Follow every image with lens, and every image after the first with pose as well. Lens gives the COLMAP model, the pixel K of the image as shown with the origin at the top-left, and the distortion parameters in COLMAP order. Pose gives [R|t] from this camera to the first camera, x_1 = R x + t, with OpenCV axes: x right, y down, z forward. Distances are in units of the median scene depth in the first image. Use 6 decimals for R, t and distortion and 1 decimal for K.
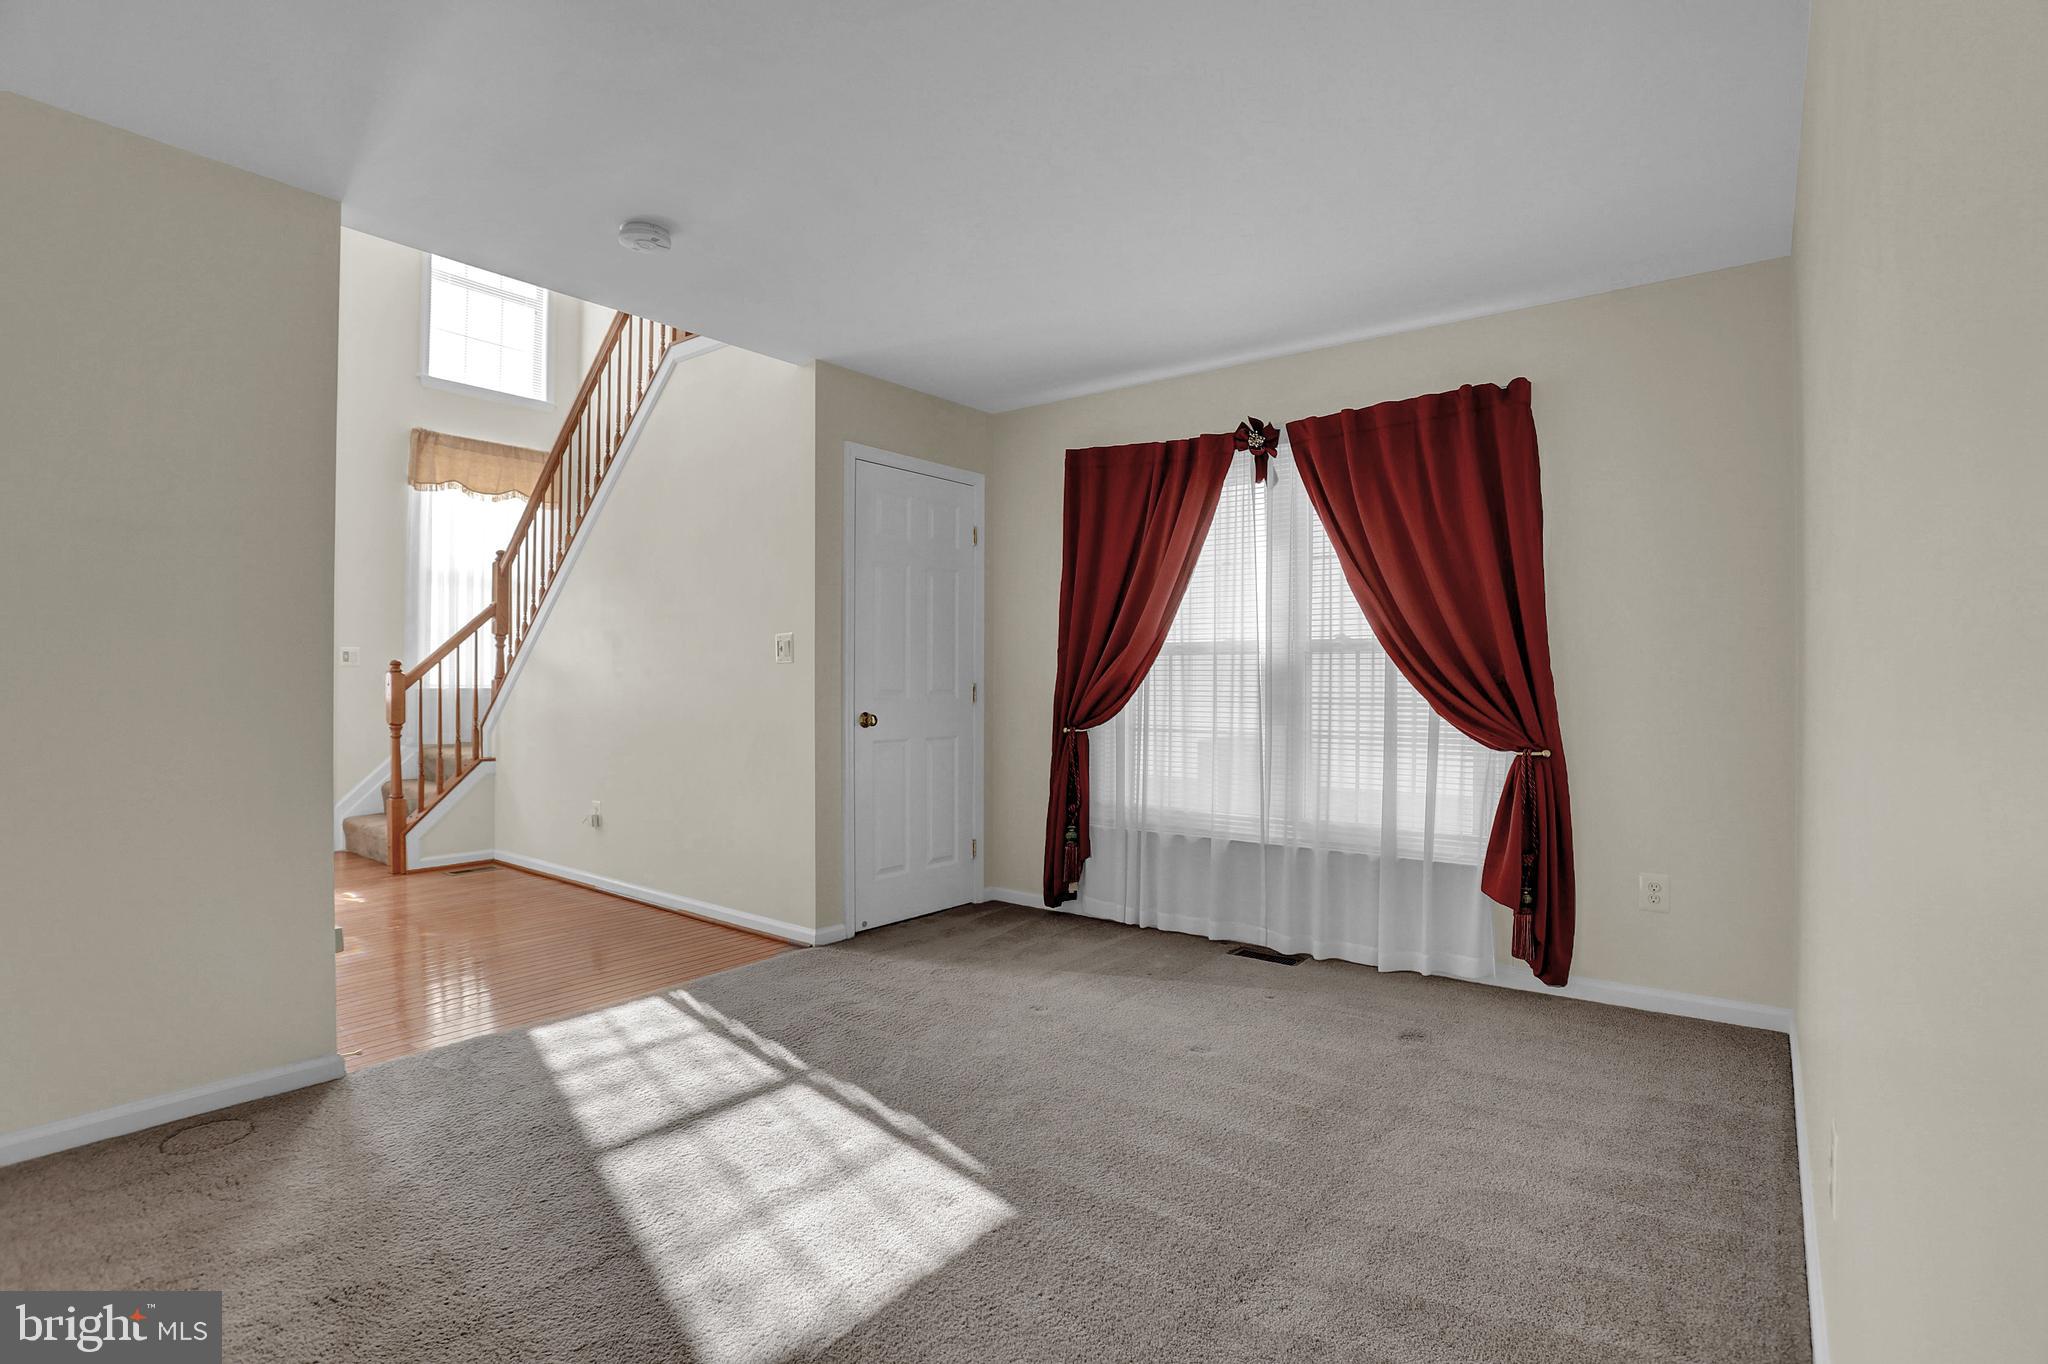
lens RADIAL K [[981.4, 0, 1024.0], [0, 981.4, 682.0], [0, 0, 1]] dist [-0.061805, 0.000361]
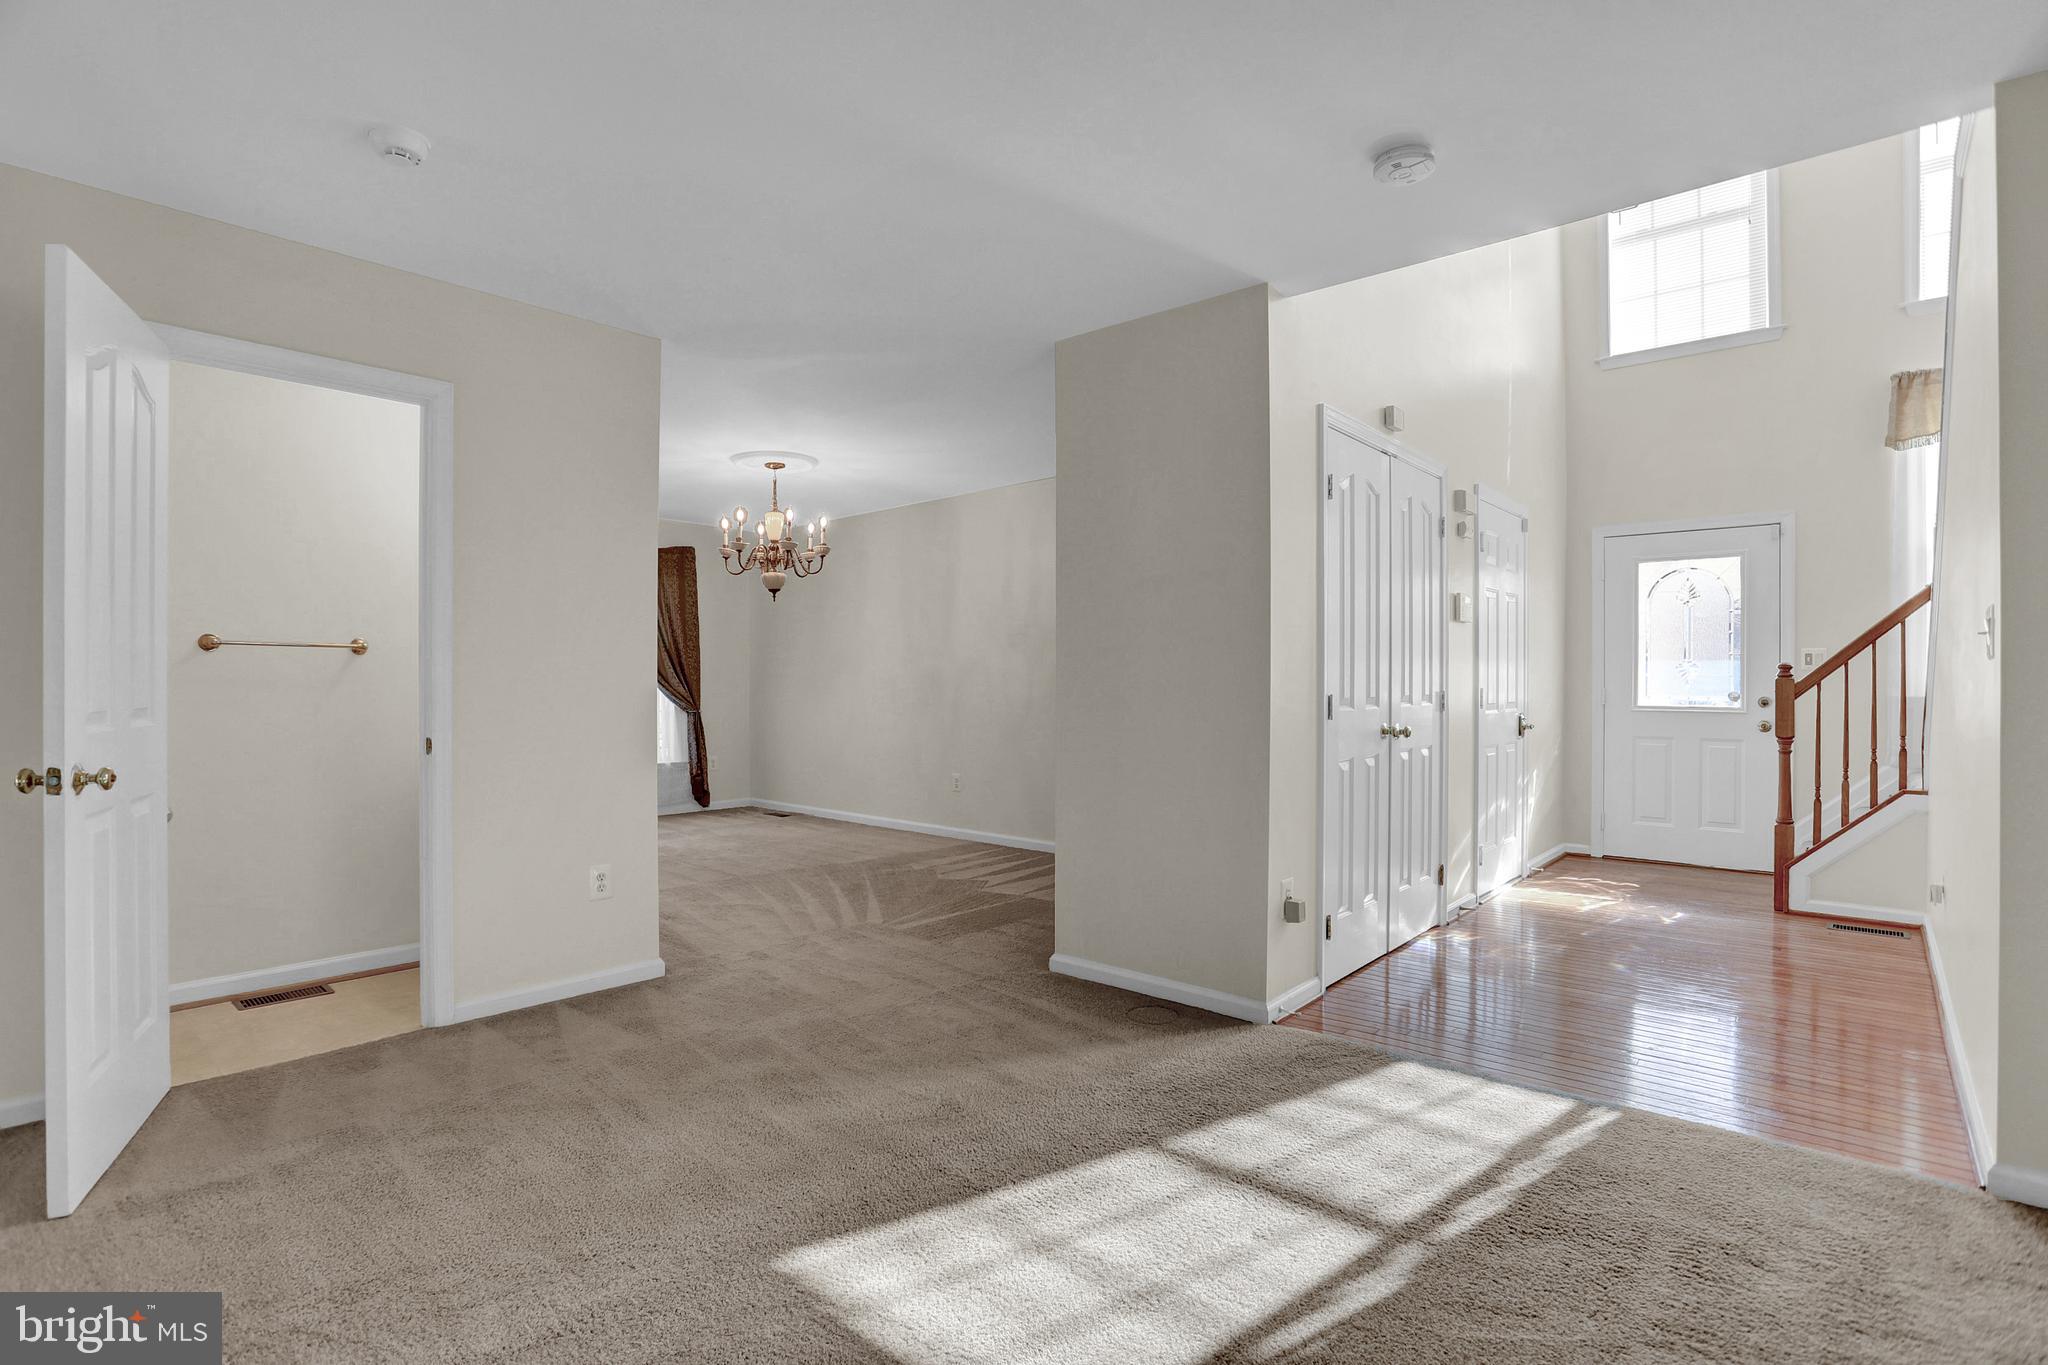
lens RADIAL K [[987.2, 0, 1040.6], [0, 987.2, 680.7], [0, 0, 1]] dist [-0.051316, 0.024021]
pose [[-0.048457, -0.002736, -0.998822, 0.242219], [-0.004264, 0.999988, -0.002532, -0.001726], [0.998816, 0.004137, -0.048468, 0.369068]]
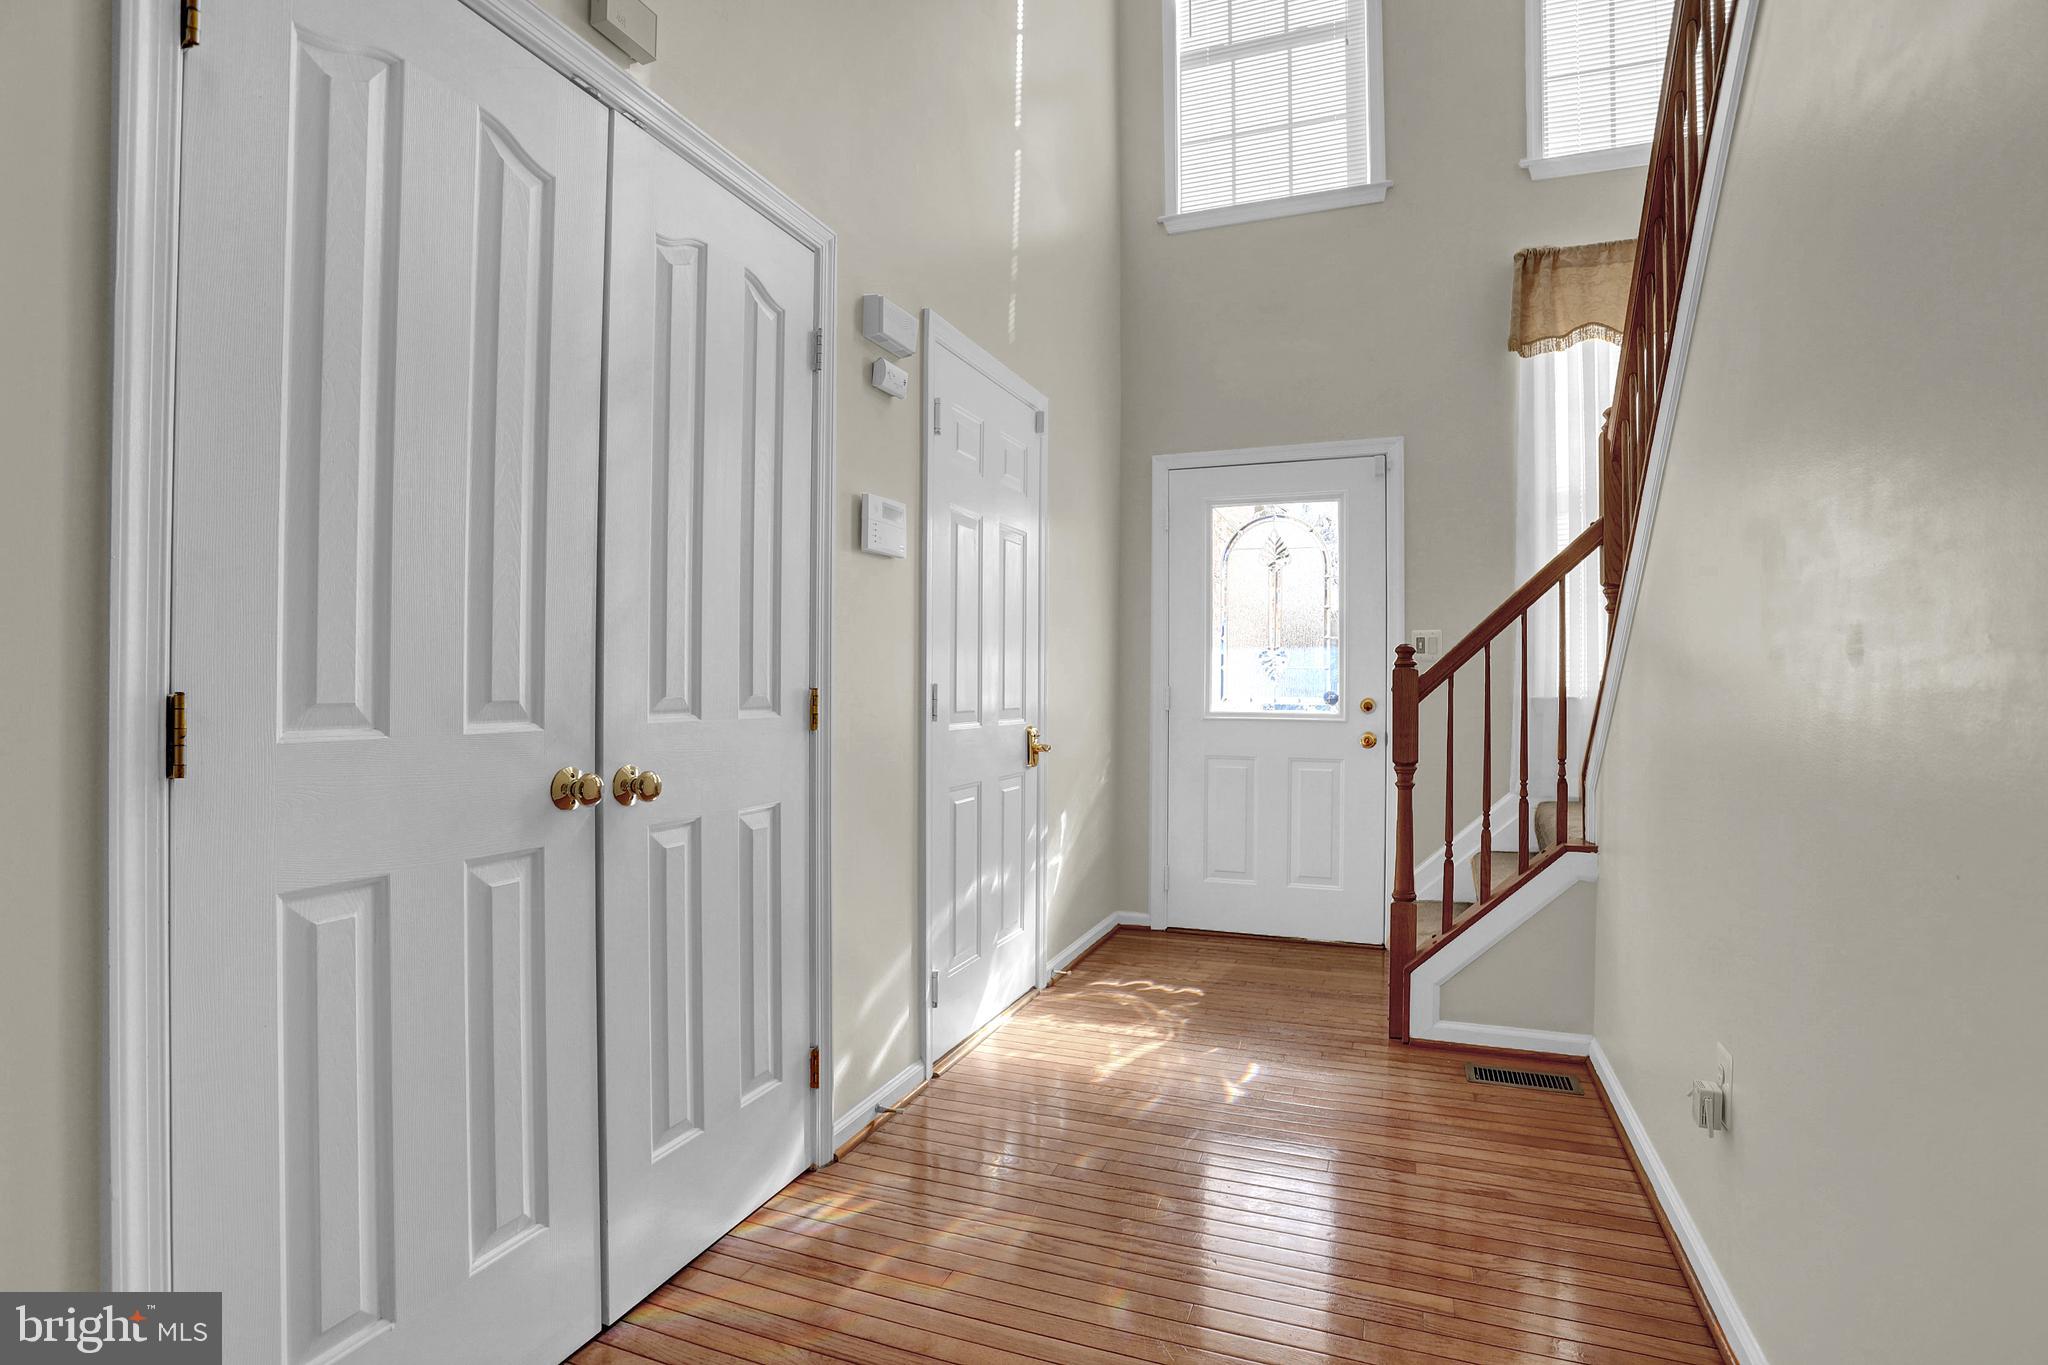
lens RADIAL K [[981.4, 0, 1024.0], [0, 981.4, 682.5], [0, 0, 1]] dist [-0.061805, 0.000361]
pose [[0.276180, -0.004154, -0.961097, -0.186493], [-0.004660, 0.999973, -0.005661, 0.003192], [0.961095, 0.006042, 0.276154, 0.635541]]
